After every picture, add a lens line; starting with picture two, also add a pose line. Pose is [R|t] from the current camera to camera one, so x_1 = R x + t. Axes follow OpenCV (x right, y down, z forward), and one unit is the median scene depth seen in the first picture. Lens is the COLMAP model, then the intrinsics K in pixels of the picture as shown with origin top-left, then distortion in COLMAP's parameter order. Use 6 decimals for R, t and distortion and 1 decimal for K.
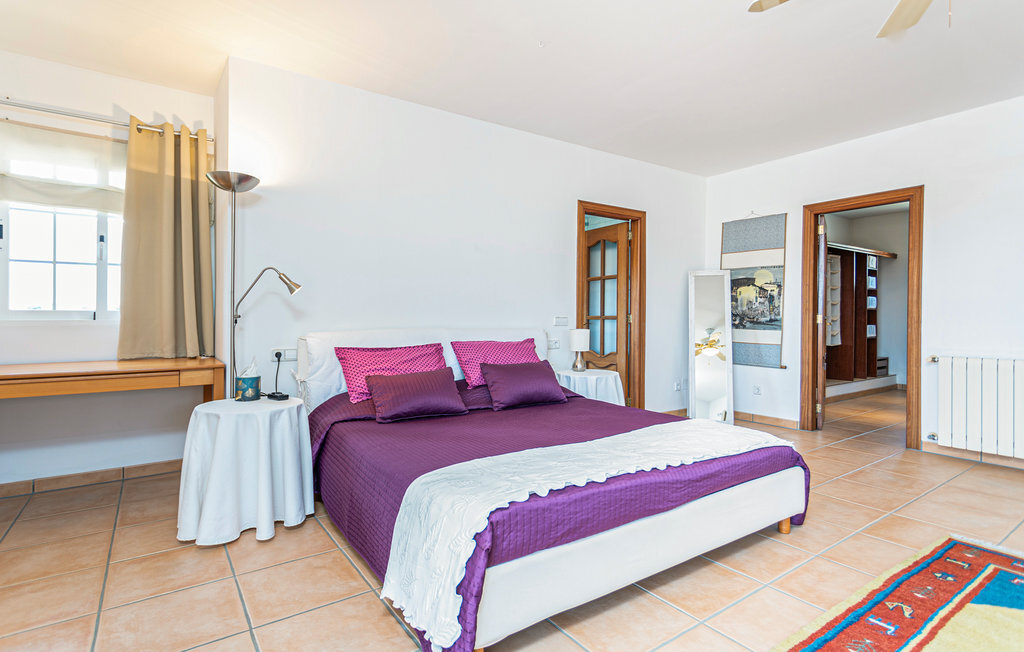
lens RADIAL K [[499.2, 0, 508.9], [0, 499.2, 319.2], [0, 0, 1]] dist [0.015789, 0.000830]
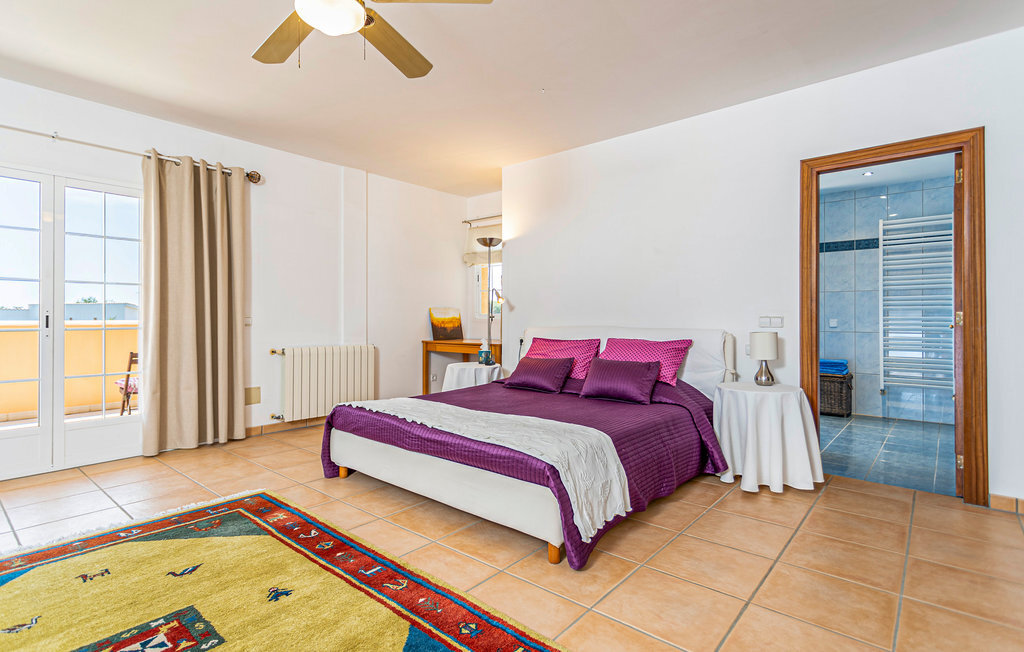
lens RADIAL K [[499.2, 0, 508.9], [0, 499.2, 319.2], [0, 0, 1]] dist [0.015789, 0.000830]
pose [[0.251889, 0.002032, -0.967754, 1.273099], [-0.002460, 0.999996, 0.001459, -0.000711], [0.967753, 0.002013, 0.251893, 0.651358]]
